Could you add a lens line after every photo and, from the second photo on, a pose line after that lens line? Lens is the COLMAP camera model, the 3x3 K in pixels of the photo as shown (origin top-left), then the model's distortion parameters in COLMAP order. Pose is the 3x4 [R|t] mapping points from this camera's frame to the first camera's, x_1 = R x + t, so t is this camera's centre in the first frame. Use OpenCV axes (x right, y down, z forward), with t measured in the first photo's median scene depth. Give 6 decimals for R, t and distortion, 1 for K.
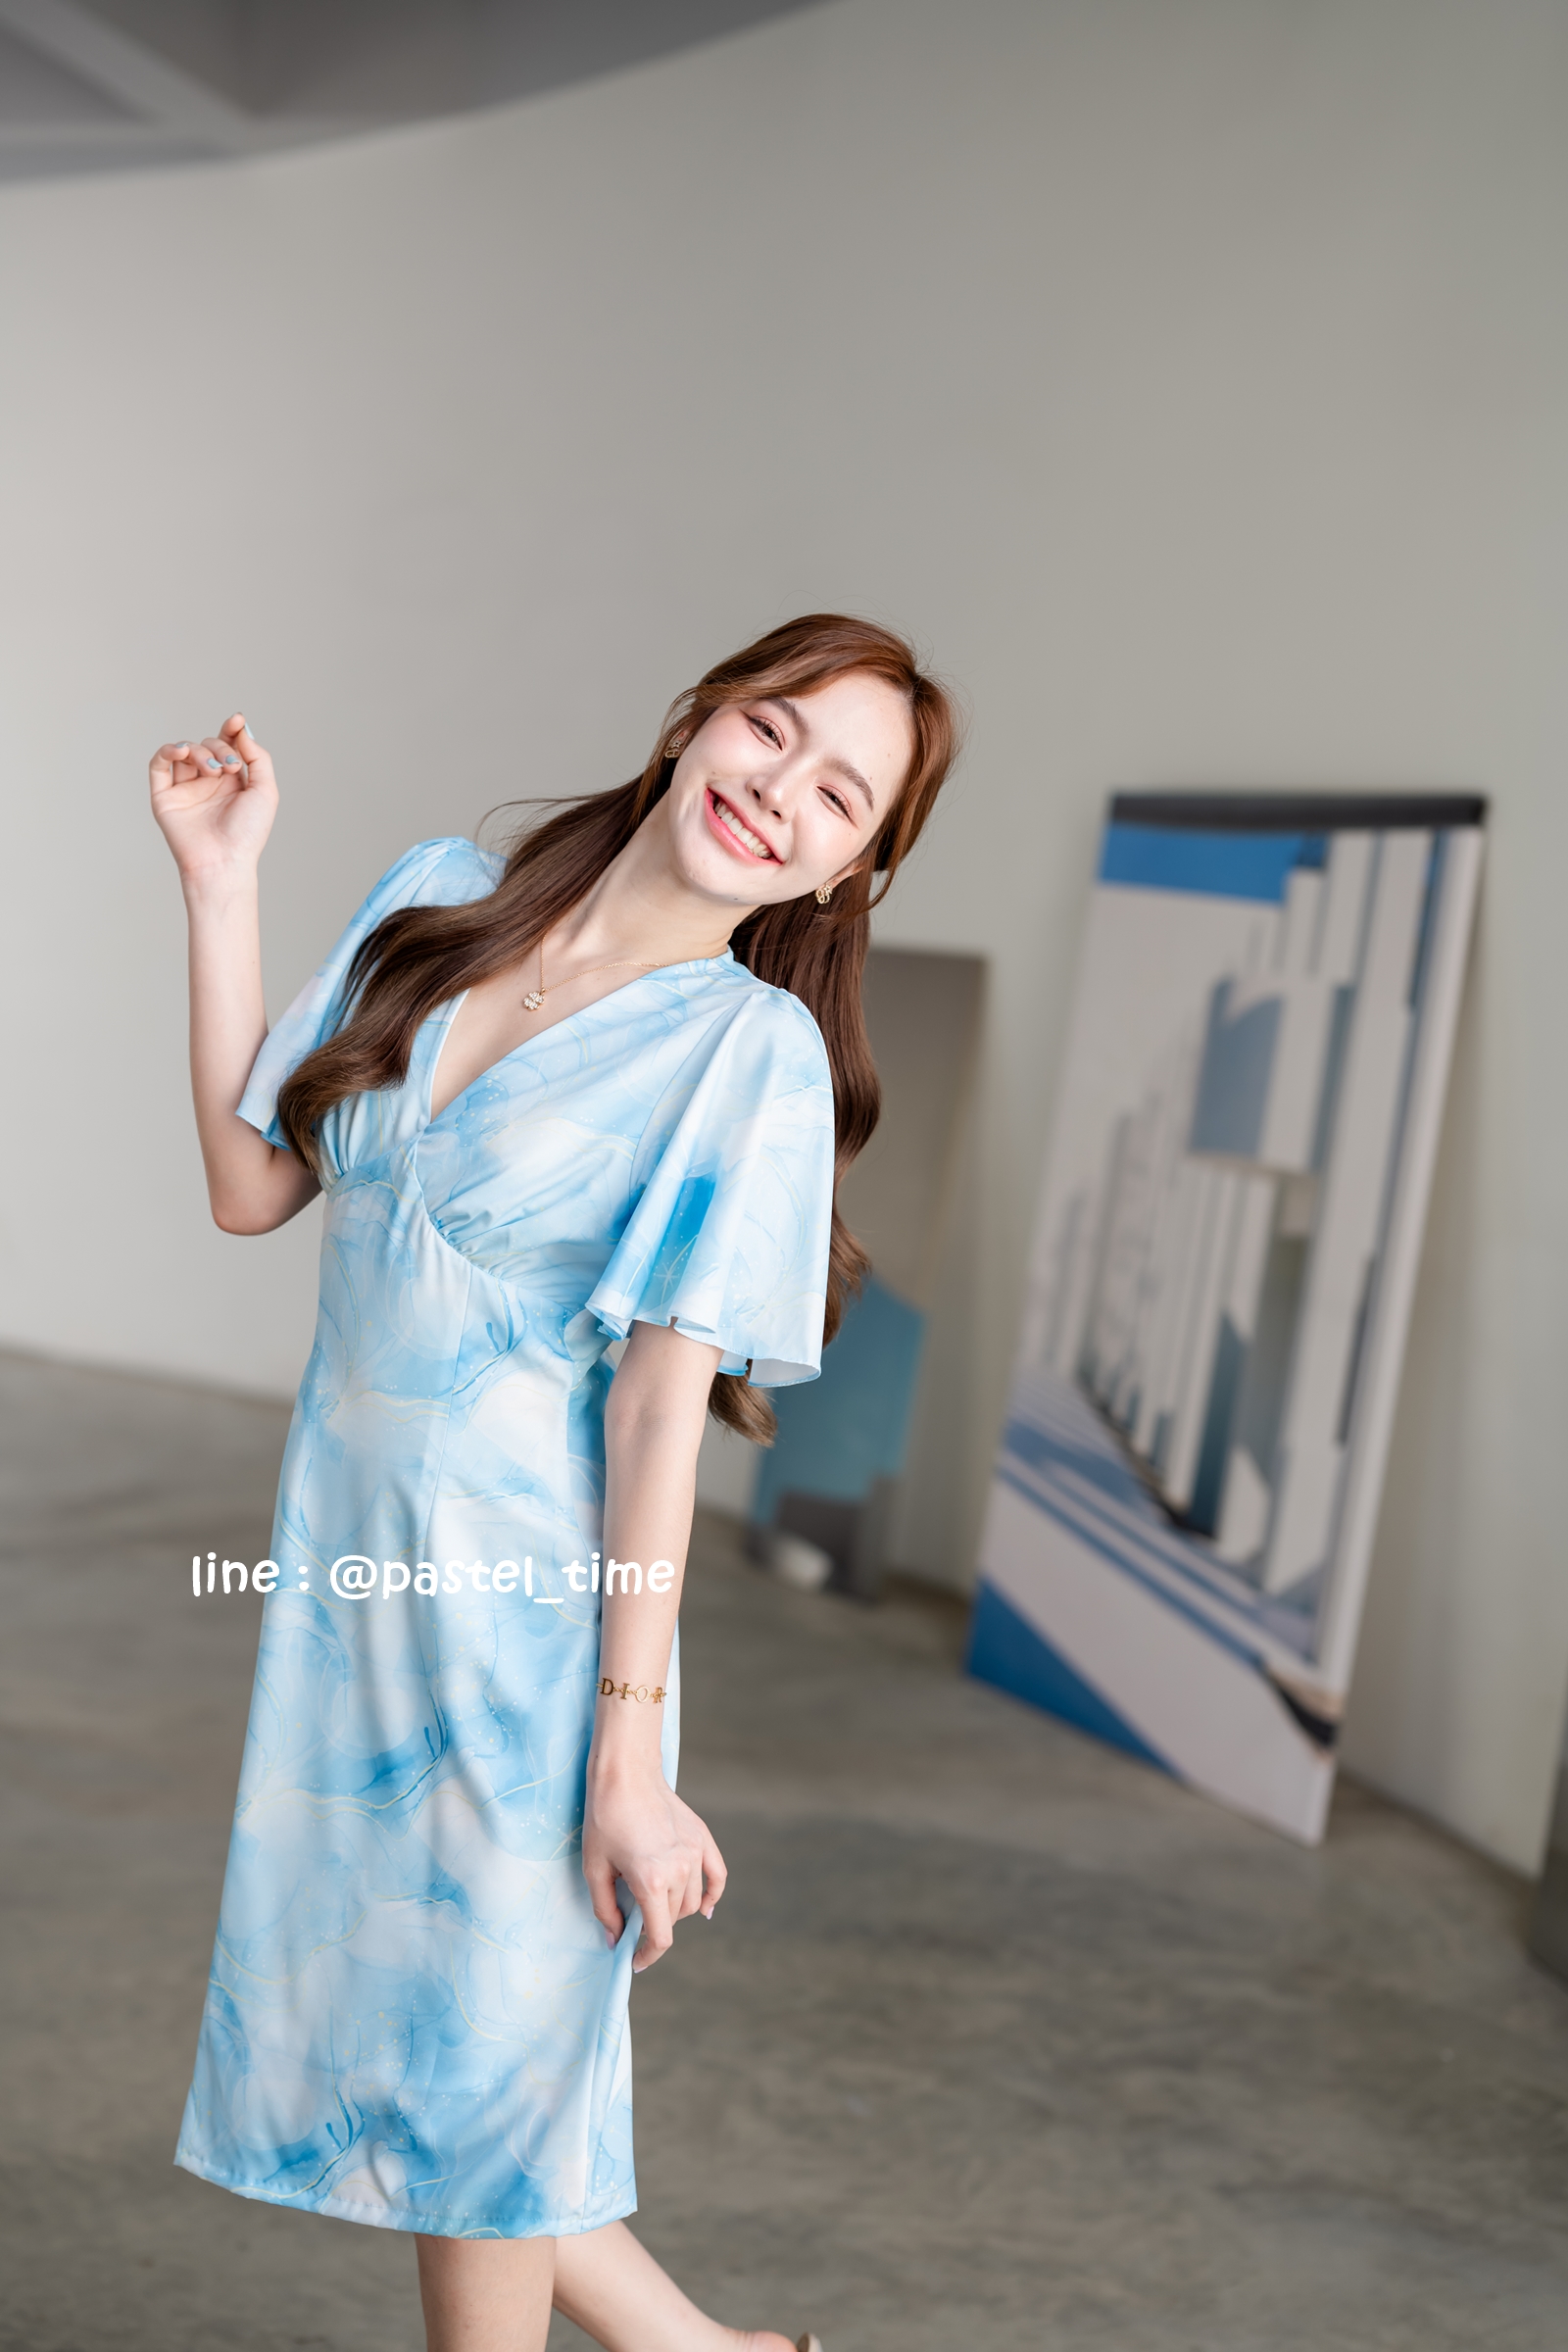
lens RADIAL K [[3410.6, 0, 763.0], [0, 3410.6, 1171.3], [0, 0, 1]] dist [0.009959, 0.000000]
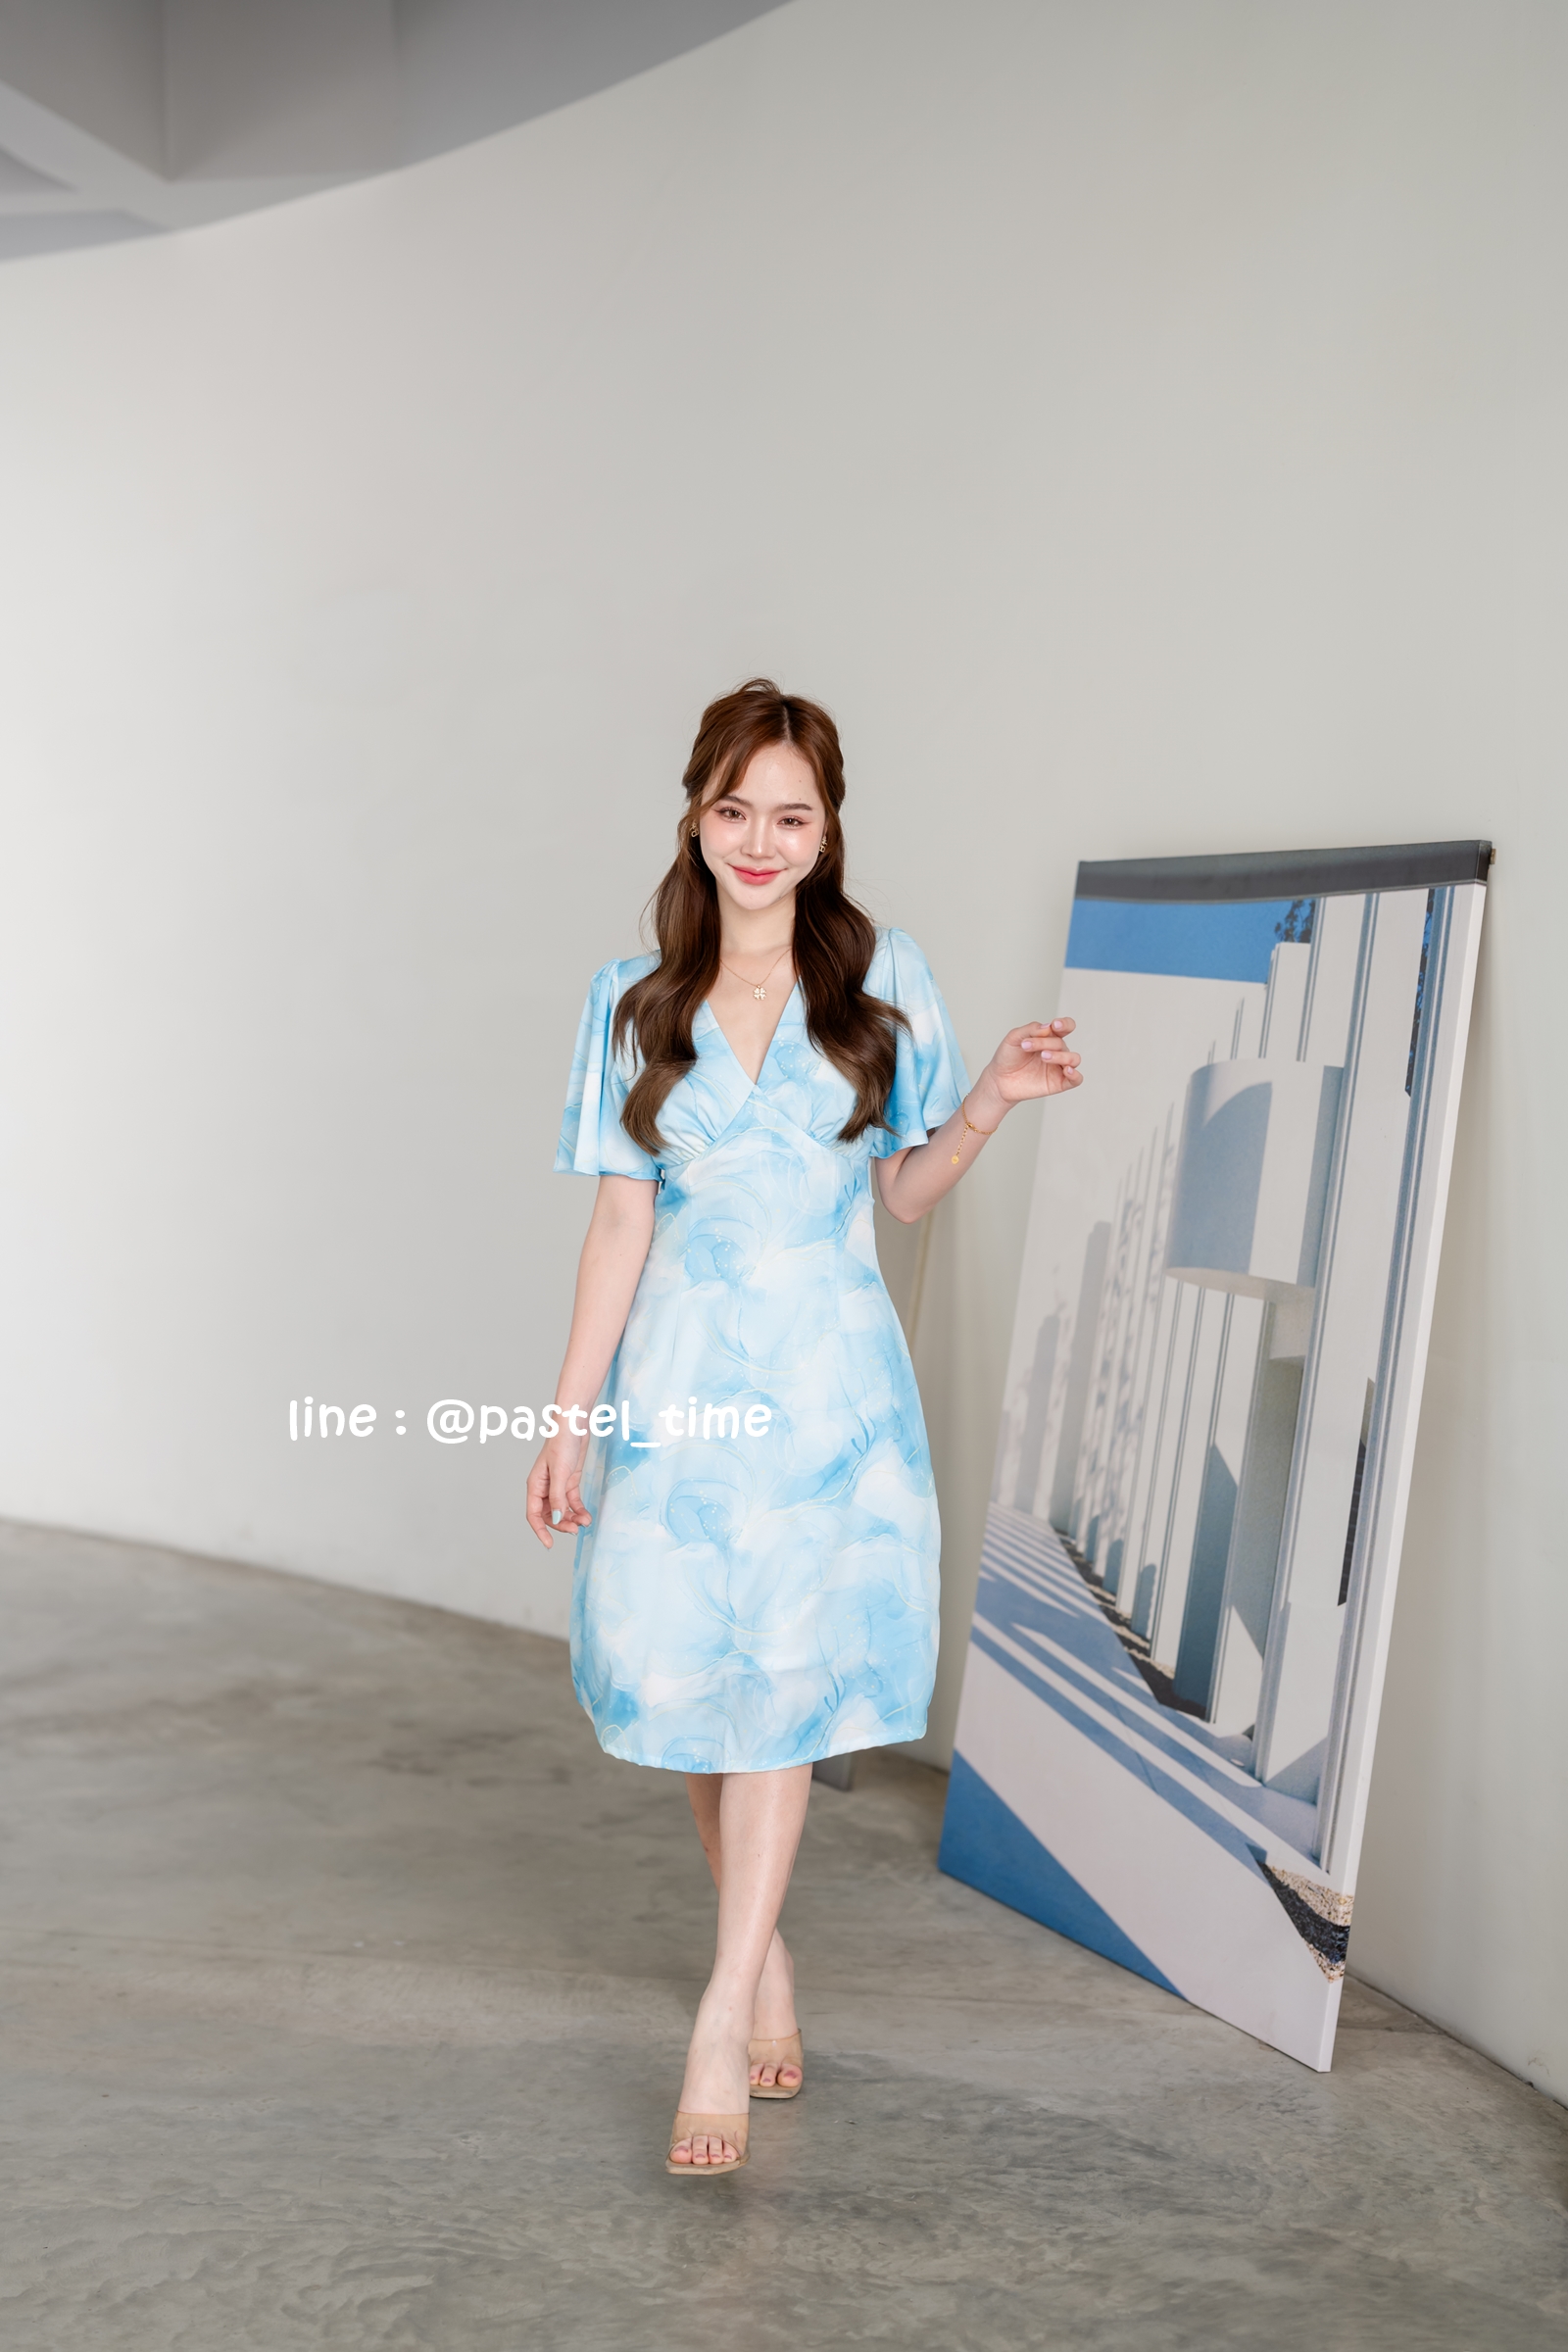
lens RADIAL K [[3410.6, 0, 778.4], [0, 3410.6, 1177.4], [0, 0, 1]] dist [0.009959, 0.000000]
pose [[0.999500, -0.021879, -0.022818, 0.046970], [0.020967, 0.999001, -0.039472, 0.004097], [0.023659, 0.038973, 0.998960, 0.129795]]
